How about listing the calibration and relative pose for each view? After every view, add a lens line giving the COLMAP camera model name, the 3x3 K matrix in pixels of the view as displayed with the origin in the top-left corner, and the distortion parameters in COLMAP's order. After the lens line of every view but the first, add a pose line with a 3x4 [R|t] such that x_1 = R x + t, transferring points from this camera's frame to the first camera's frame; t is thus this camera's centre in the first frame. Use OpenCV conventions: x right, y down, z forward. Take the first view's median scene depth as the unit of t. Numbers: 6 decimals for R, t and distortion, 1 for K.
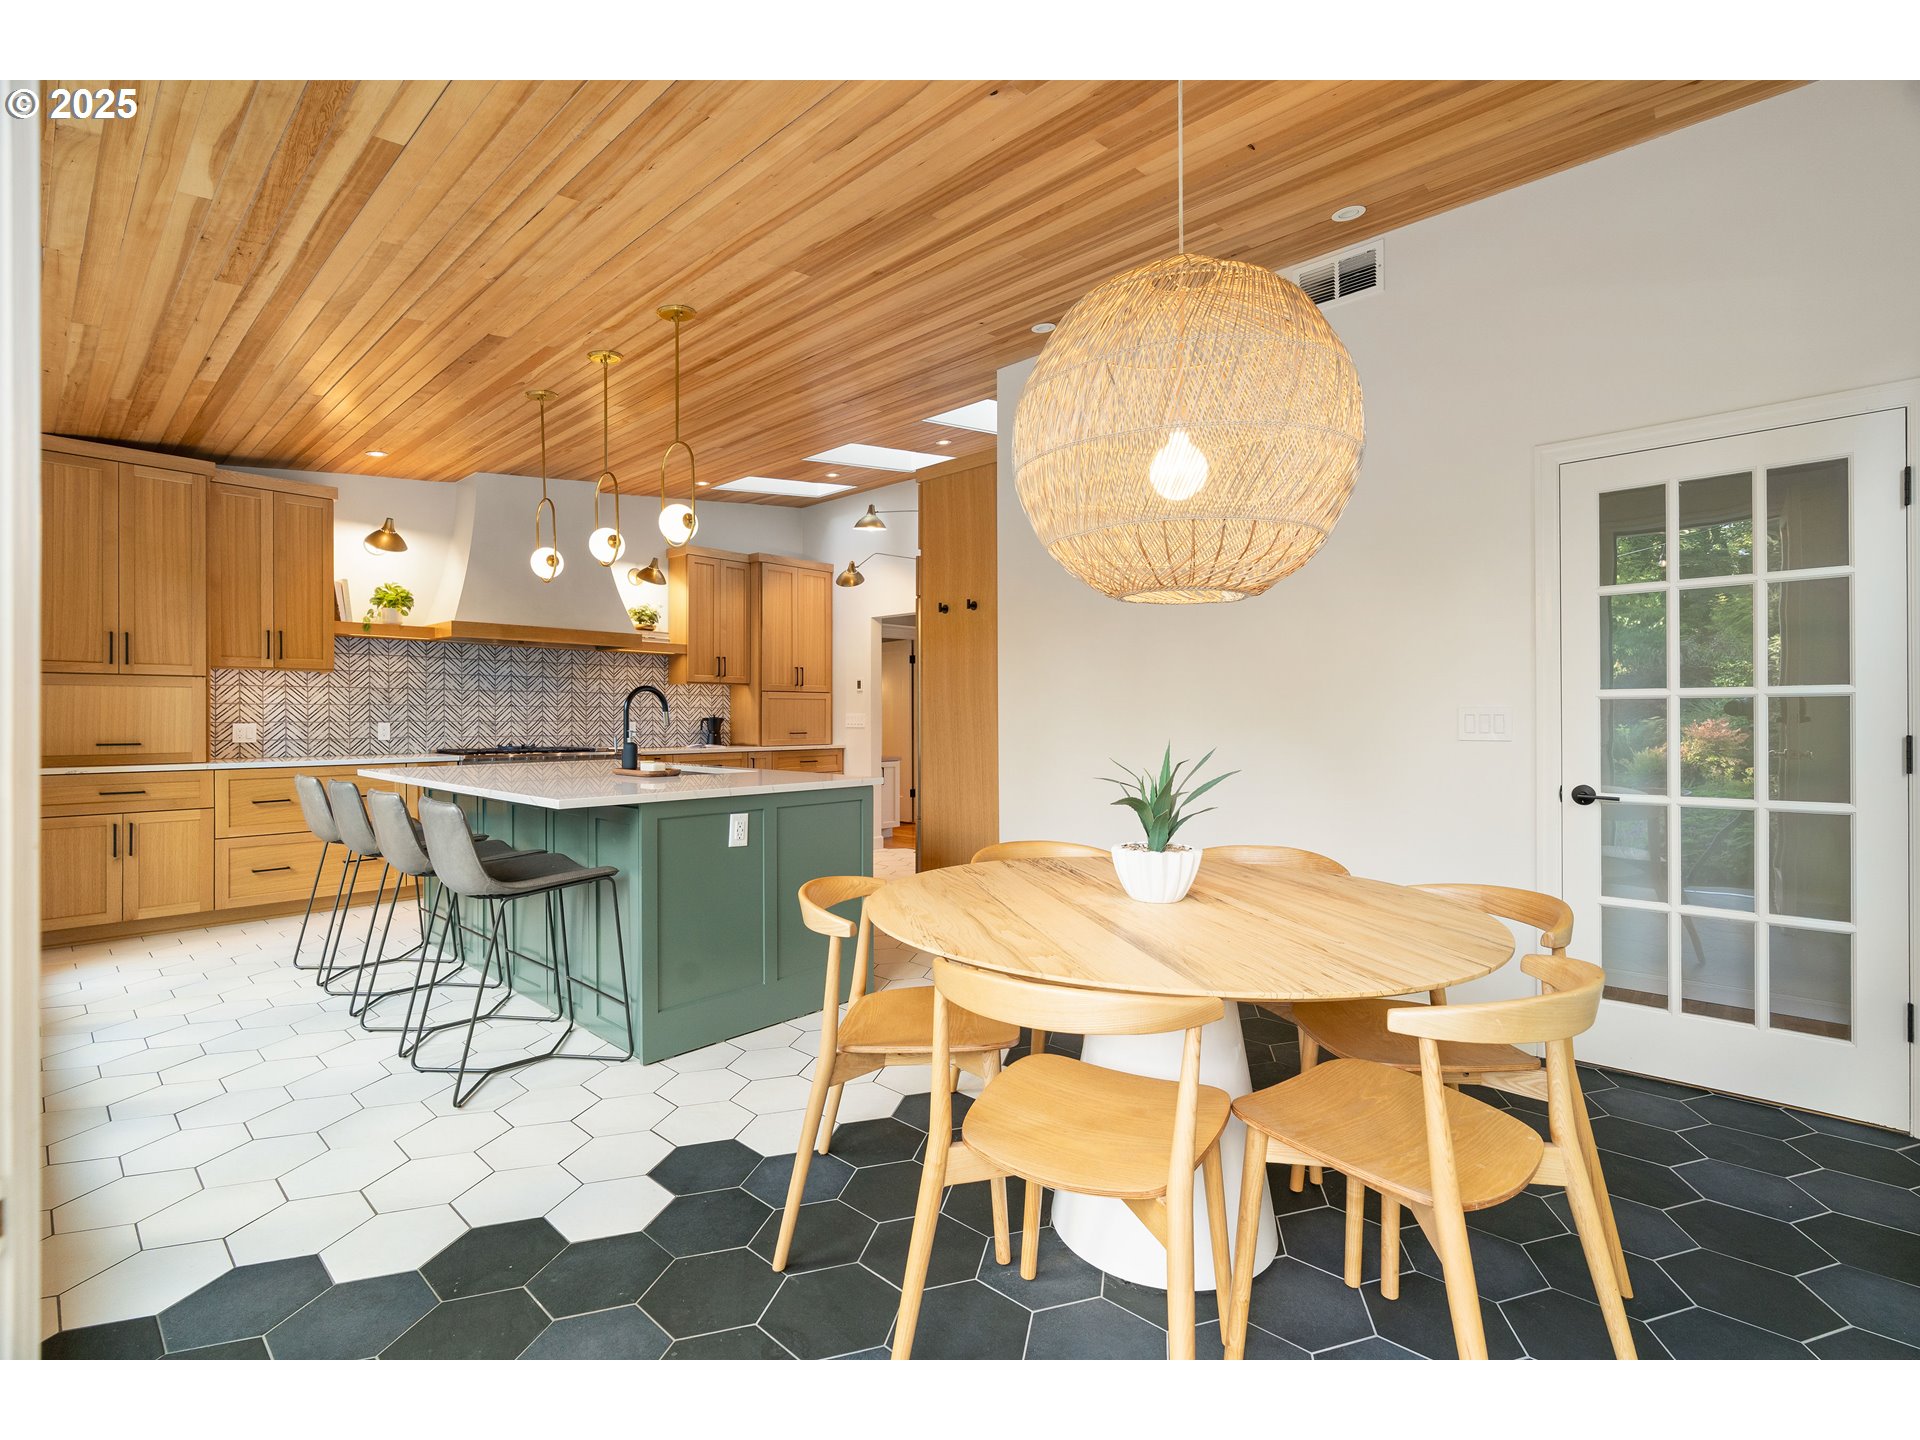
lens RADIAL K [[867.3, 0, 970.4], [0, 867.3, 719.0], [0, 0, 1]] dist [-0.000706, 0.000336]
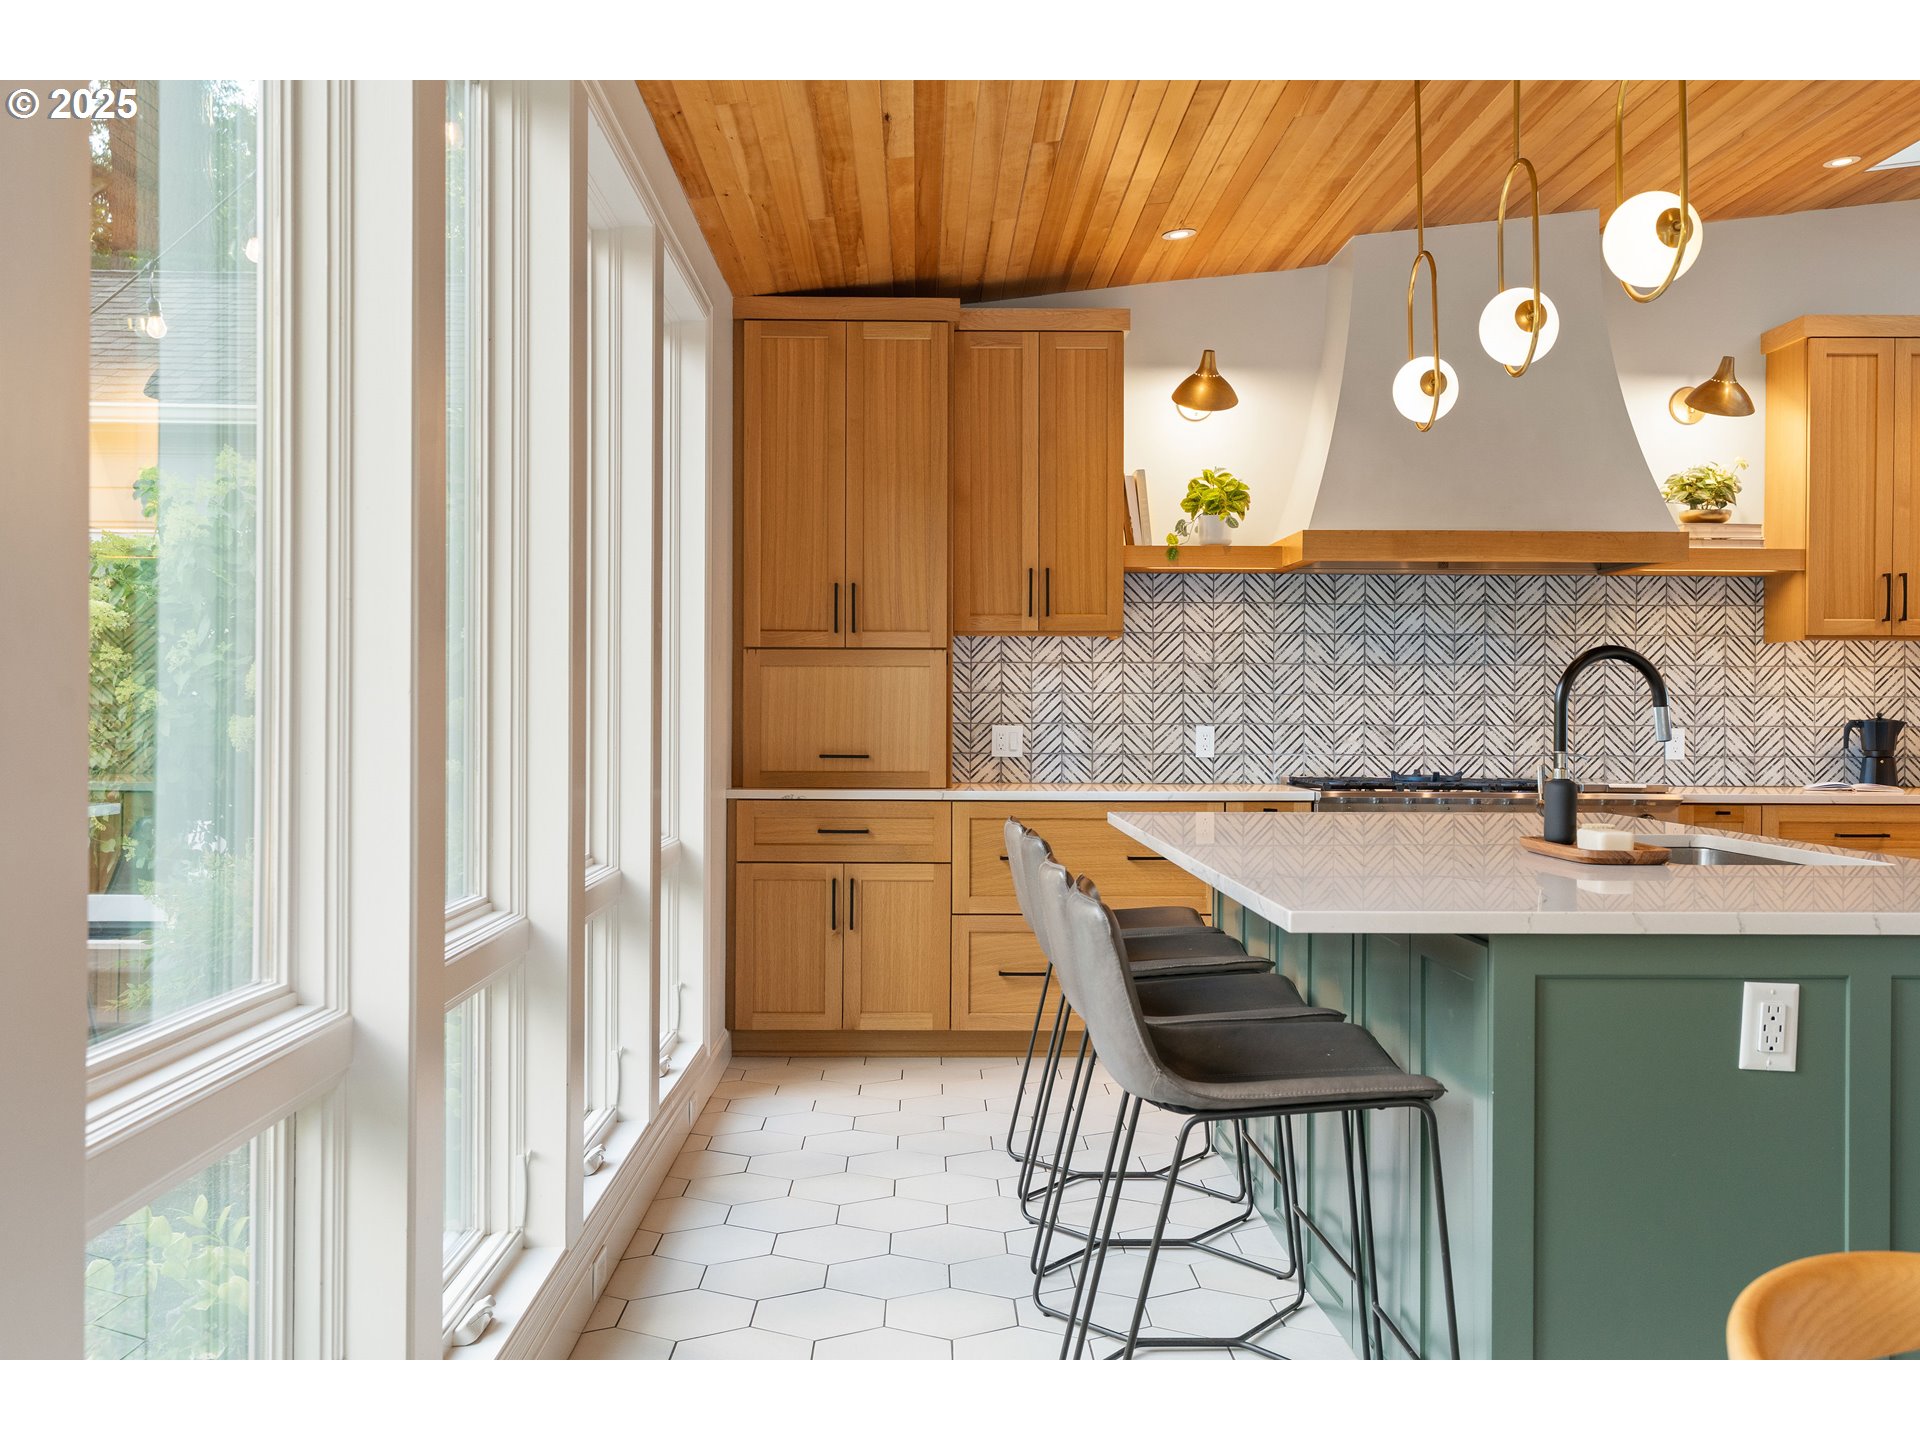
lens RADIAL K [[1745.4, 0, 960.0], [0, 1745.4, 720.0], [0, 0, 1]] dist [0.006026, 0.011769]
pose [[0.683251, 0.006681, -0.730153, 0.025792], [-0.006025, 0.999976, 0.003513, -0.002492], [0.730159, 0.001999, 0.683275, 0.138120]]
